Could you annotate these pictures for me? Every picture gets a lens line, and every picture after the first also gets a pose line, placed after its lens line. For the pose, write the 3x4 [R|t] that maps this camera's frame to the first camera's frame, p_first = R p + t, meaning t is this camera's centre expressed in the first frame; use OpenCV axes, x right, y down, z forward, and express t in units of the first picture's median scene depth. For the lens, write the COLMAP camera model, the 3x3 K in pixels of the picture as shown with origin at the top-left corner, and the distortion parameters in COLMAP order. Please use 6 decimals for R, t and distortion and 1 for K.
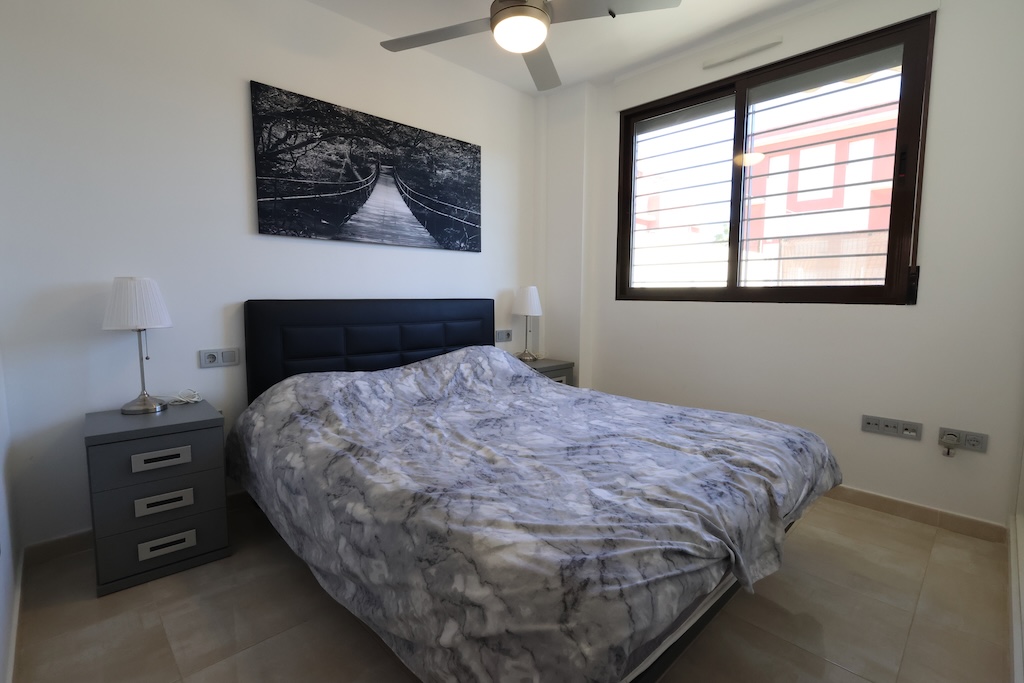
lens RADIAL K [[473.5, 0, 510.2], [0, 473.5, 344.8], [0, 0, 1]] dist [-0.001508, 0.000536]
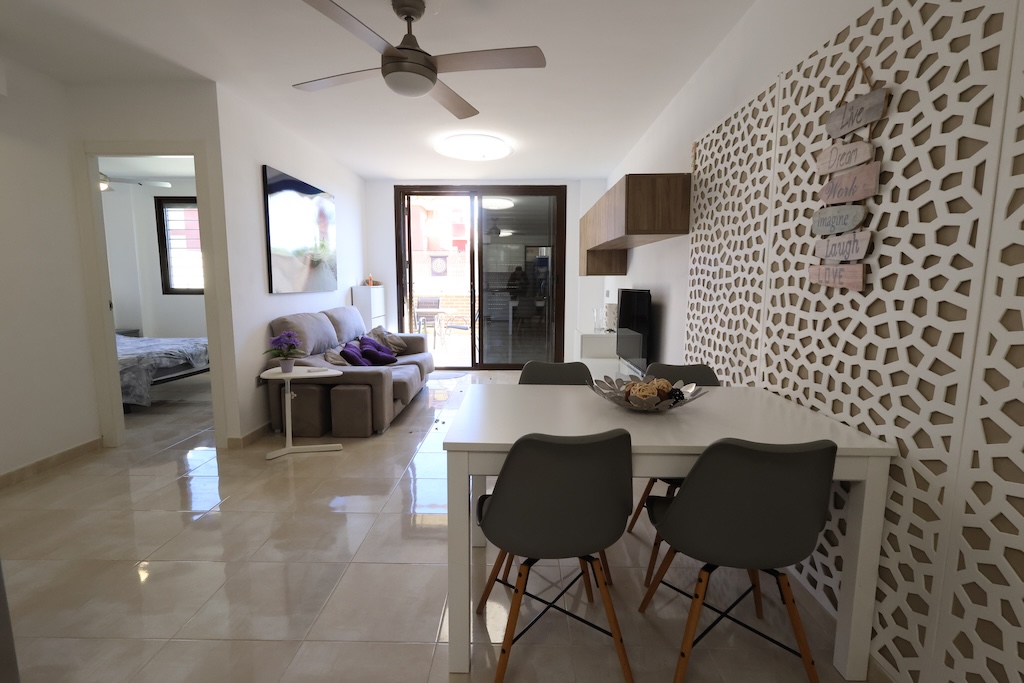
lens RADIAL K [[476.5, 0, 514.1], [0, 476.5, 339.9], [0, 0, 1]] dist [-0.005990, -0.000553]
pose [[0.702805, -0.090271, 0.705632, -0.151552], [0.078472, 0.995700, 0.049222, 0.106673], [-0.707041, 0.020779, 0.706867, -1.369326]]
